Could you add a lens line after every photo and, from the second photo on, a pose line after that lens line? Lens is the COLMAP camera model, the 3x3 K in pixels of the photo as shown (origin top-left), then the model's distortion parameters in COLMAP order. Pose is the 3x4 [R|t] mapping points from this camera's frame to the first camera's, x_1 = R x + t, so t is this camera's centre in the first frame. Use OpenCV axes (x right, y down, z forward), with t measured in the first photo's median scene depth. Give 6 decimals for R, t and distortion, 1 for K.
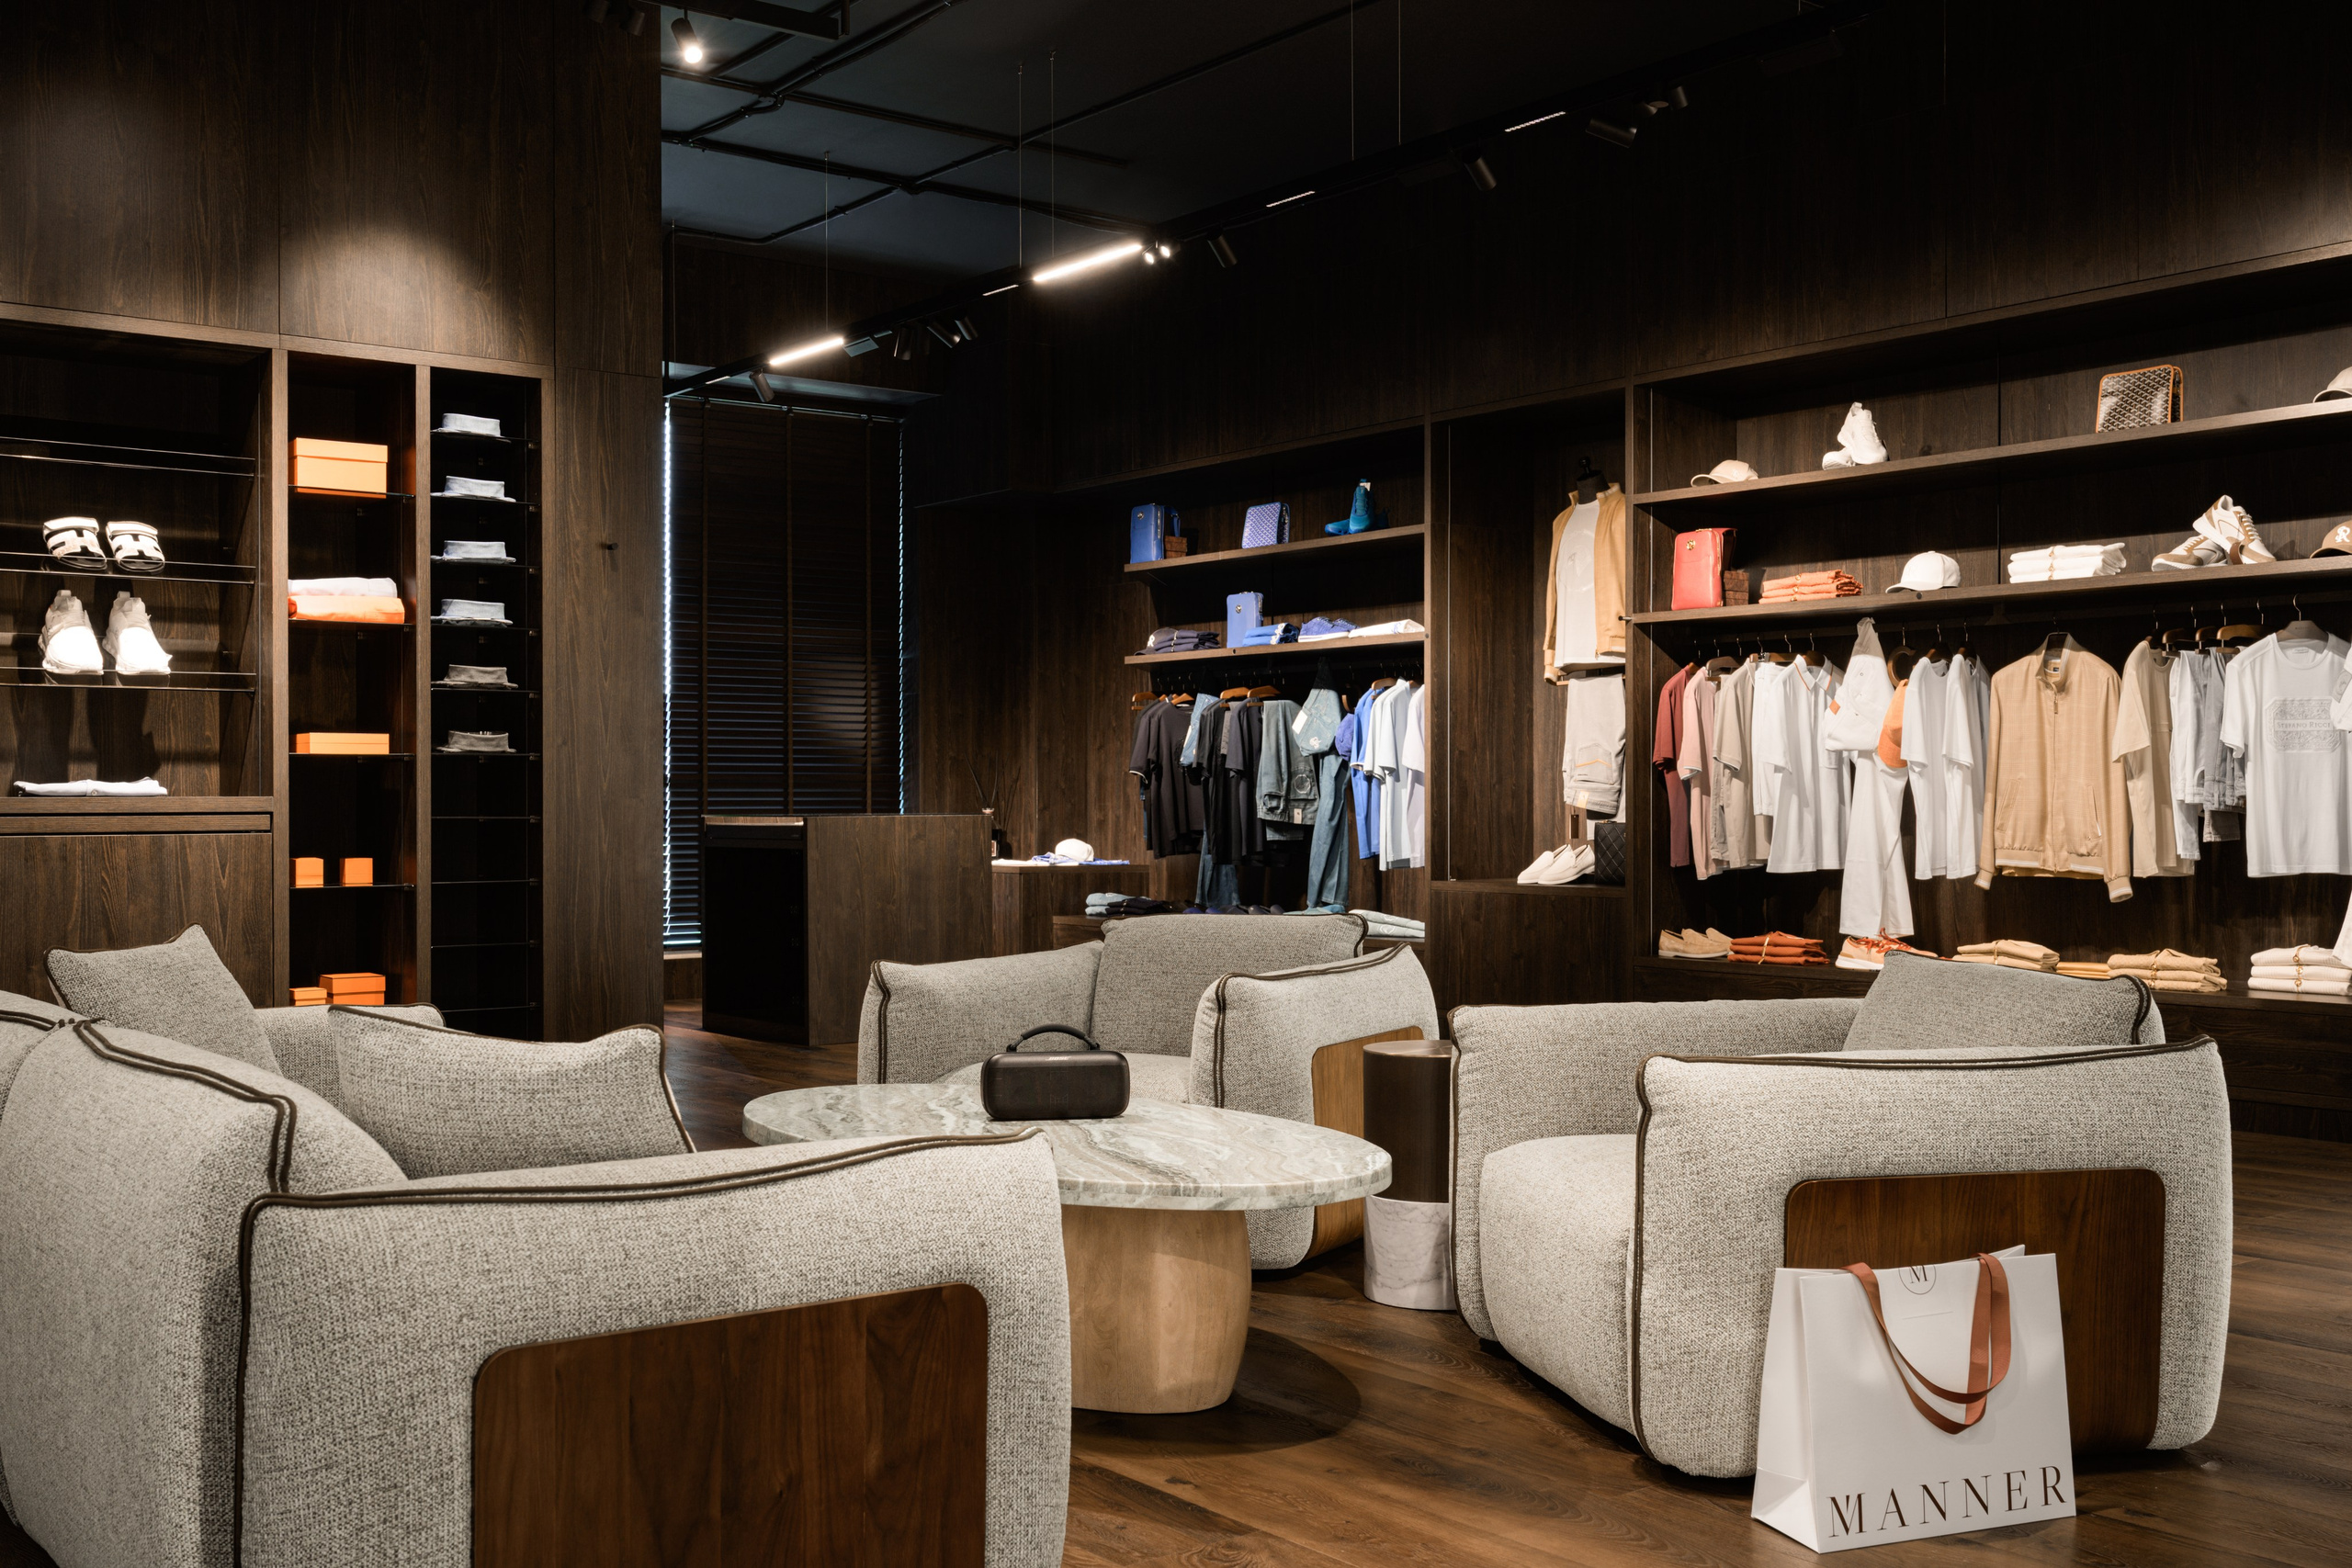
lens RADIAL K [[2369.5, 0, 1173.2], [0, 2369.5, 776.6], [0, 0, 1]] dist [-0.041723, 0.000000]
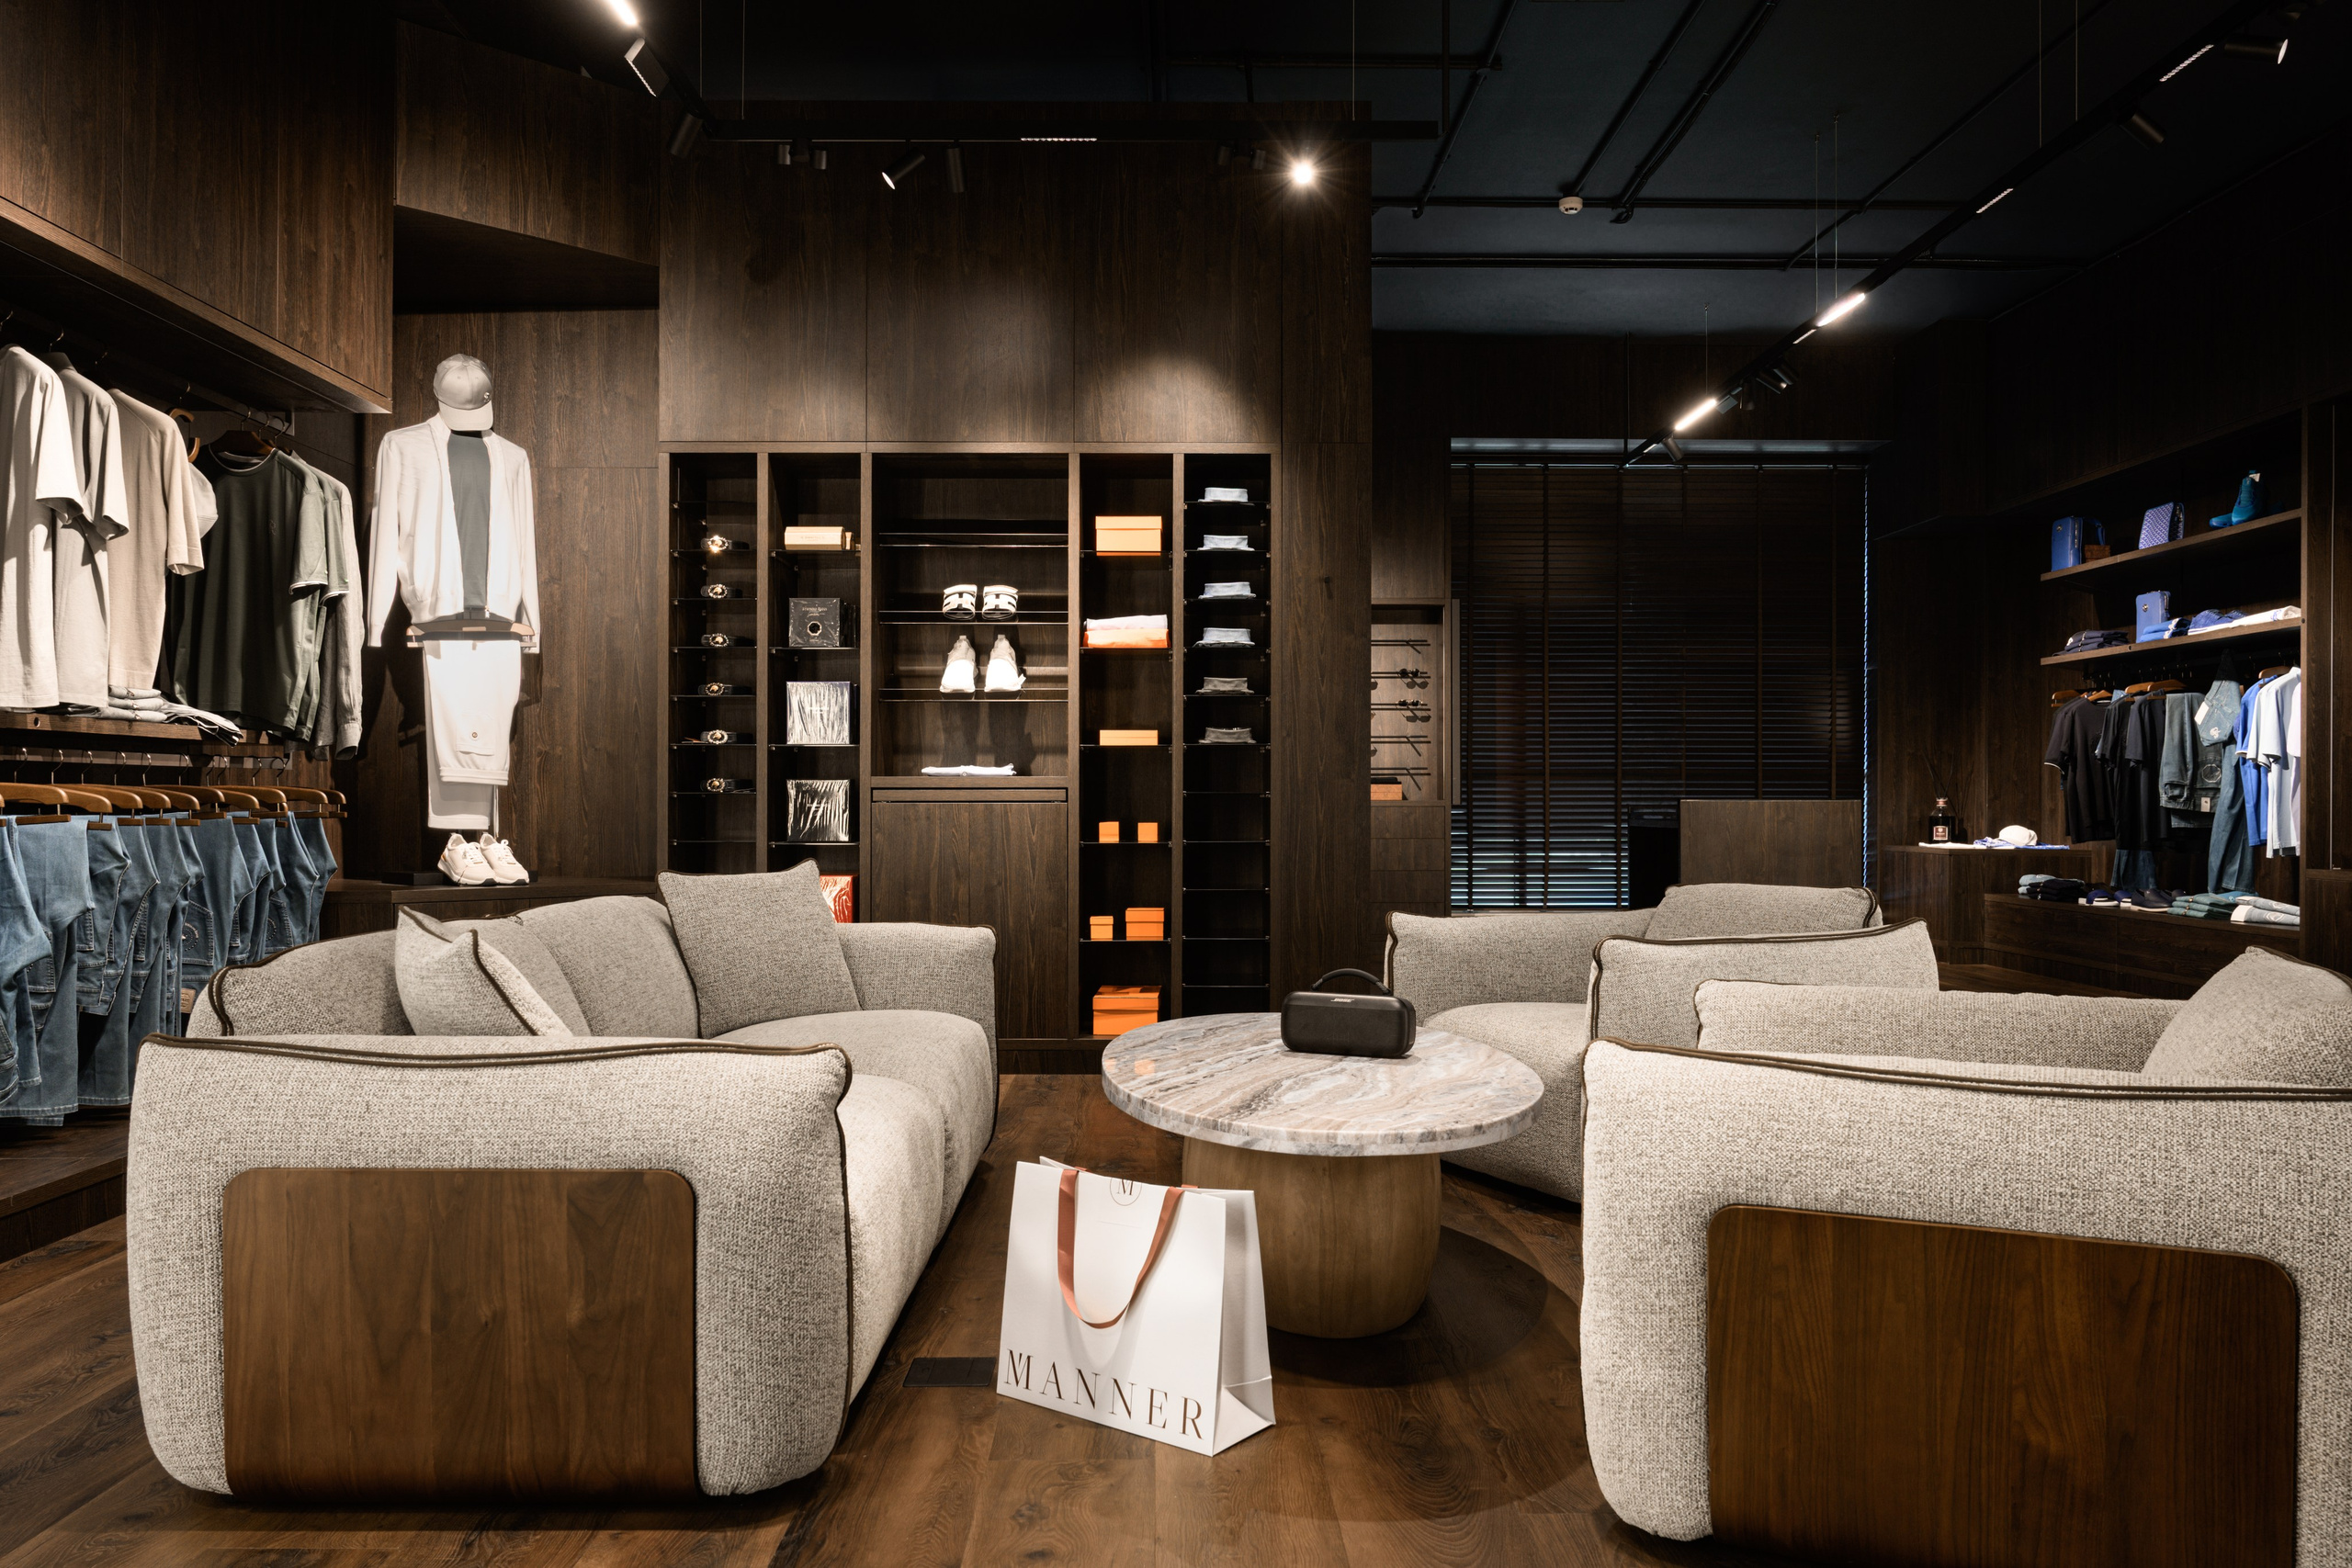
lens RADIAL K [[1725.6, 0, 1171.0], [0, 1725.6, 790.4], [0, 0, 1]] dist [-0.006966, -0.018389]
pose [[0.786465, 0.000618, -0.617634, 0.289228], [0.001647, 0.999994, 0.003098, 0.013580], [0.617632, -0.003453, 0.786459, 0.235542]]
